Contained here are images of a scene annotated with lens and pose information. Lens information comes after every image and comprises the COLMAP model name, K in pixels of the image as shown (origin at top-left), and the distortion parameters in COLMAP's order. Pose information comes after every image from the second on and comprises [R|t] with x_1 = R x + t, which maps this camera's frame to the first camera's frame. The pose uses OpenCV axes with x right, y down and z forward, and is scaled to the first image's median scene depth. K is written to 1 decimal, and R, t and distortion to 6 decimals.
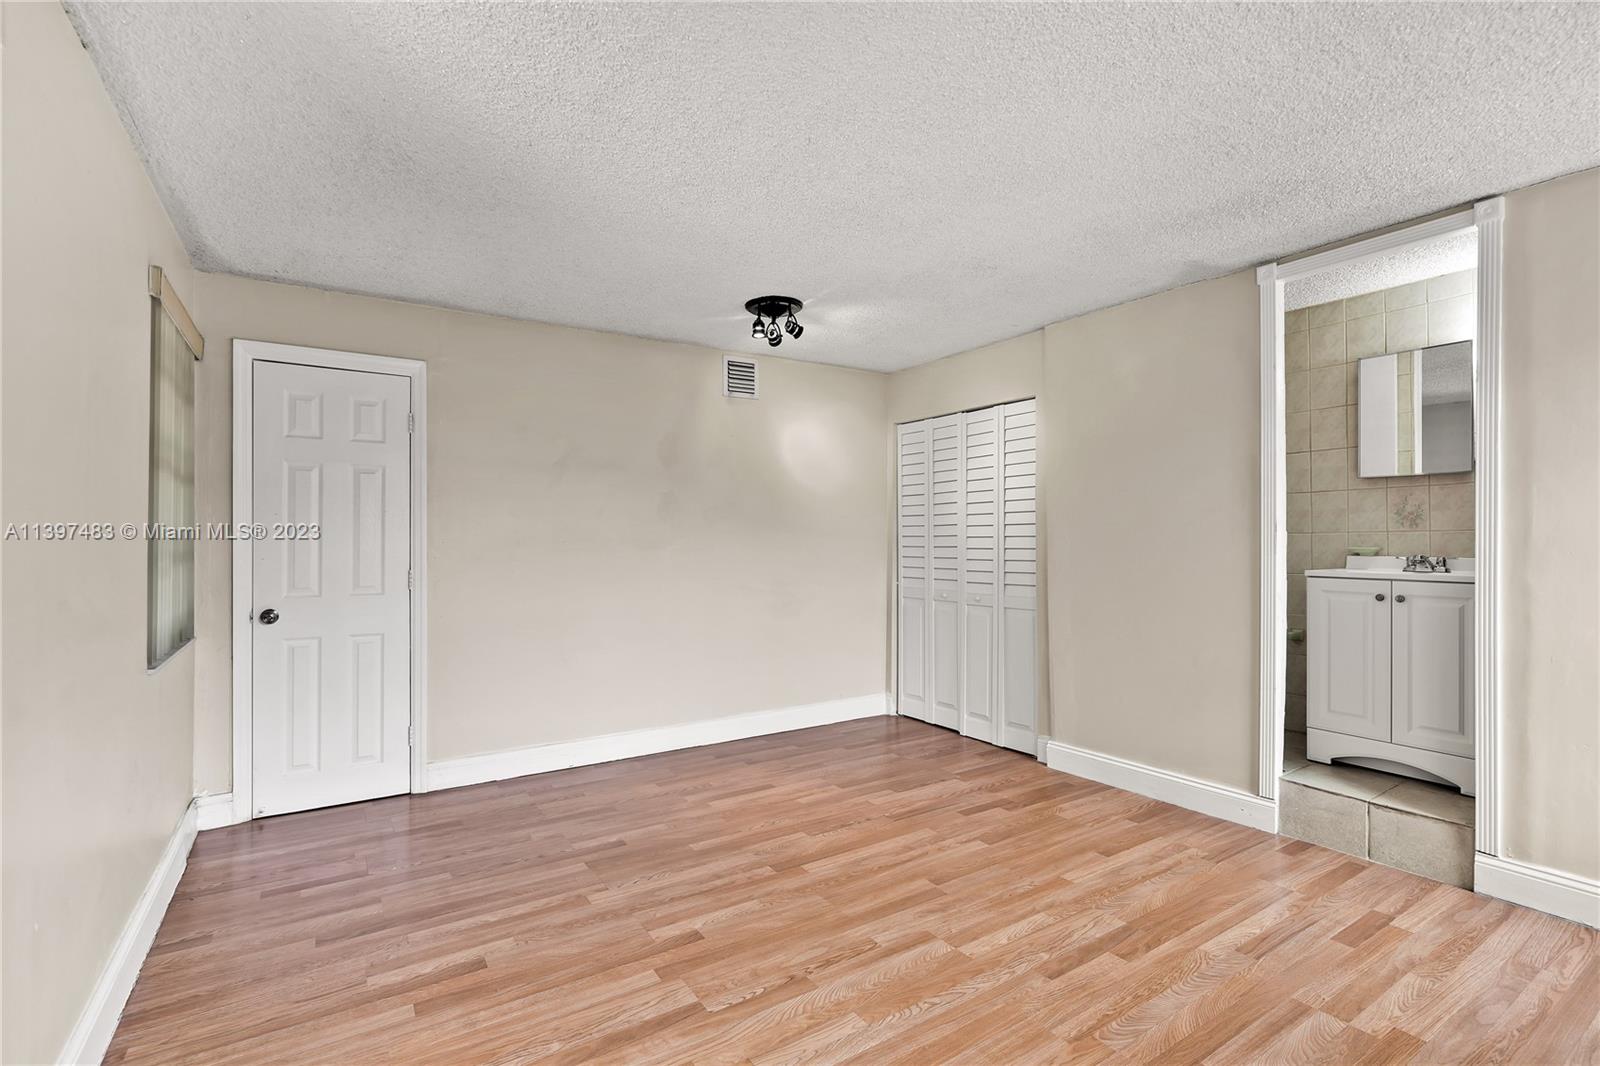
lens RADIAL K [[723.8, 0, 795.4], [0, 723.8, 545.1], [0, 0, 1]] dist [-0.000692, 0.000205]
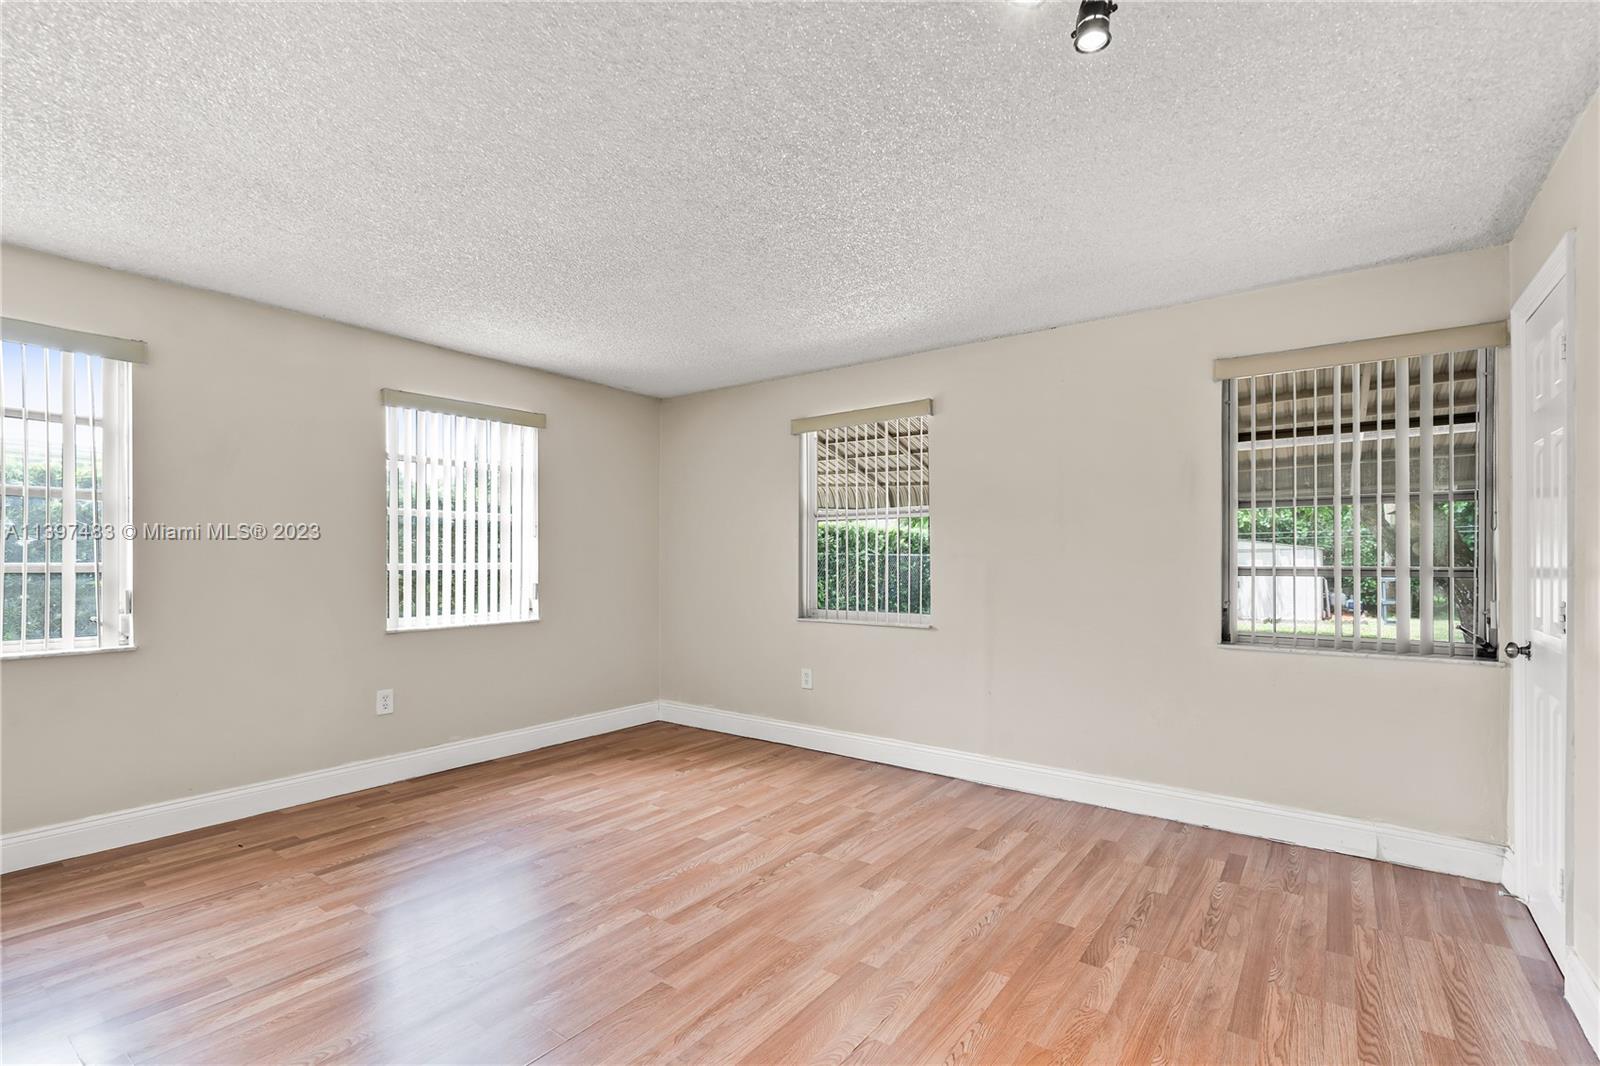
lens RADIAL K [[723.8, 0, 795.4], [0, 723.8, 545.1], [0, 0, 1]] dist [-0.000692, 0.000205]
pose [[-0.936071, -0.009402, -0.351687, 0.328645], [-0.004698, 0.999888, -0.014229, 0.000406], [0.351781, -0.011667, -0.936010, 1.727966]]
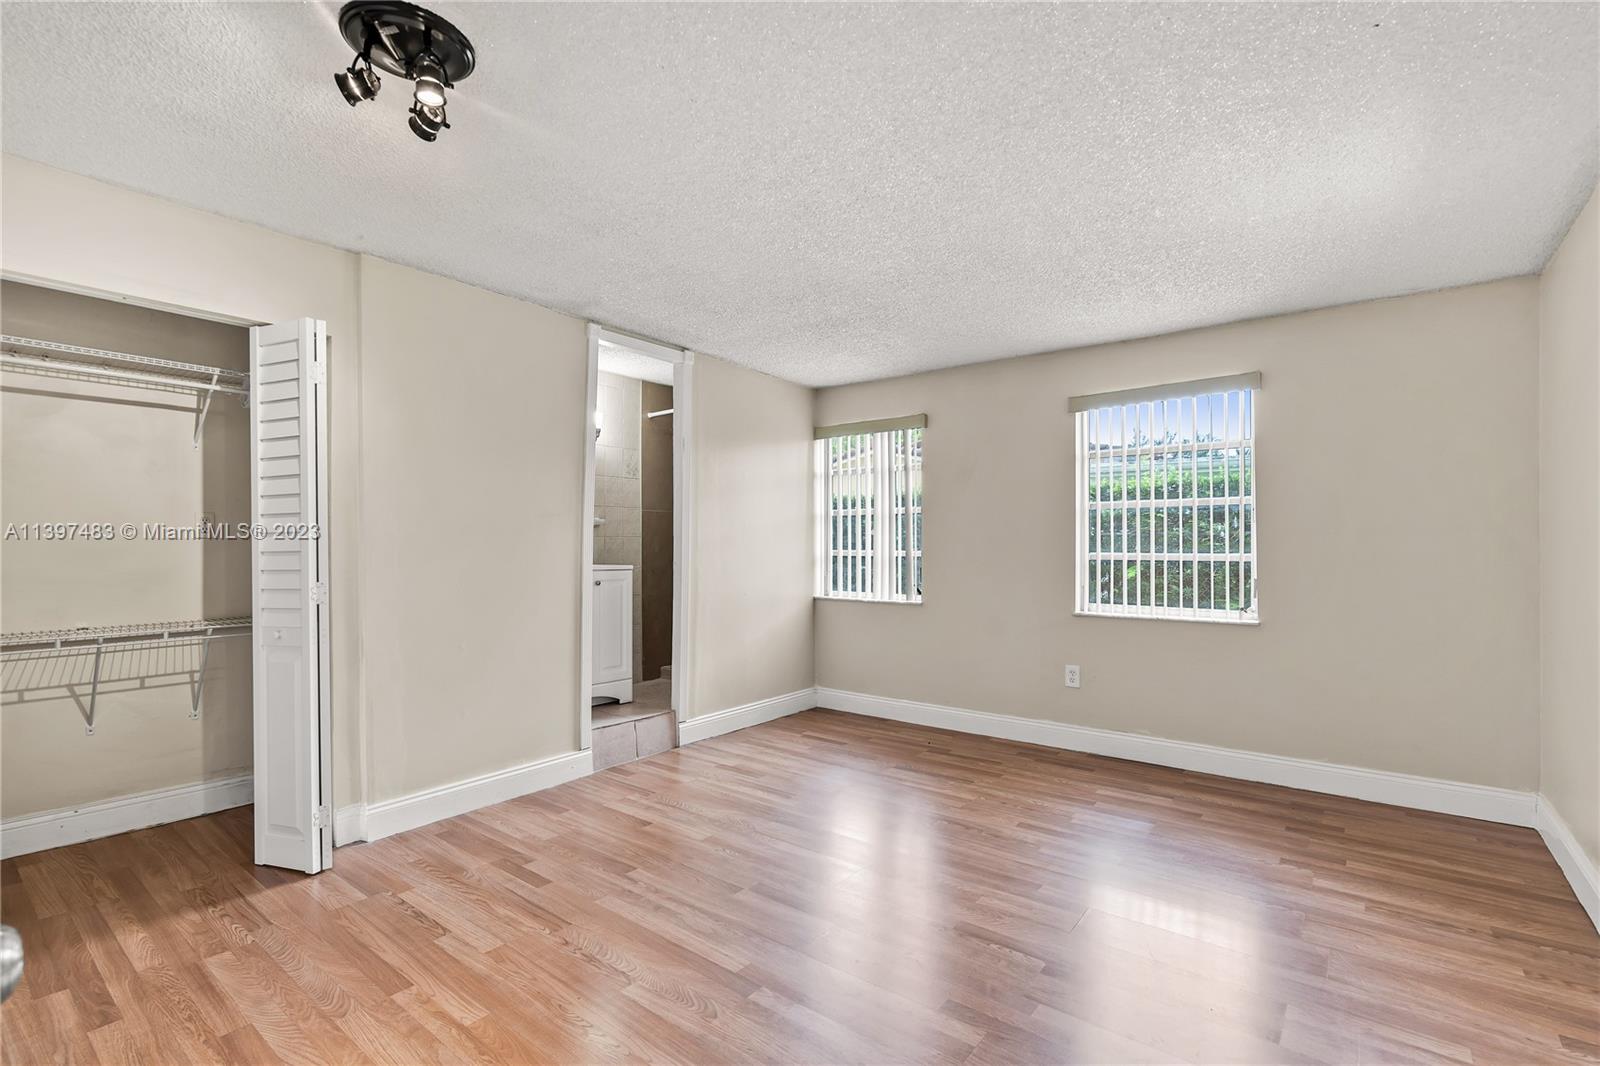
lens RADIAL K [[723.8, 0, 795.4], [0, 723.8, 545.1], [0, 0, 1]] dist [-0.000692, 0.000205]
pose [[-0.320955, 0.007684, 0.947063, -0.730681], [0.005344, 0.999966, -0.006302, 0.010313], [-0.947079, 0.003038, -0.320985, 1.196032]]
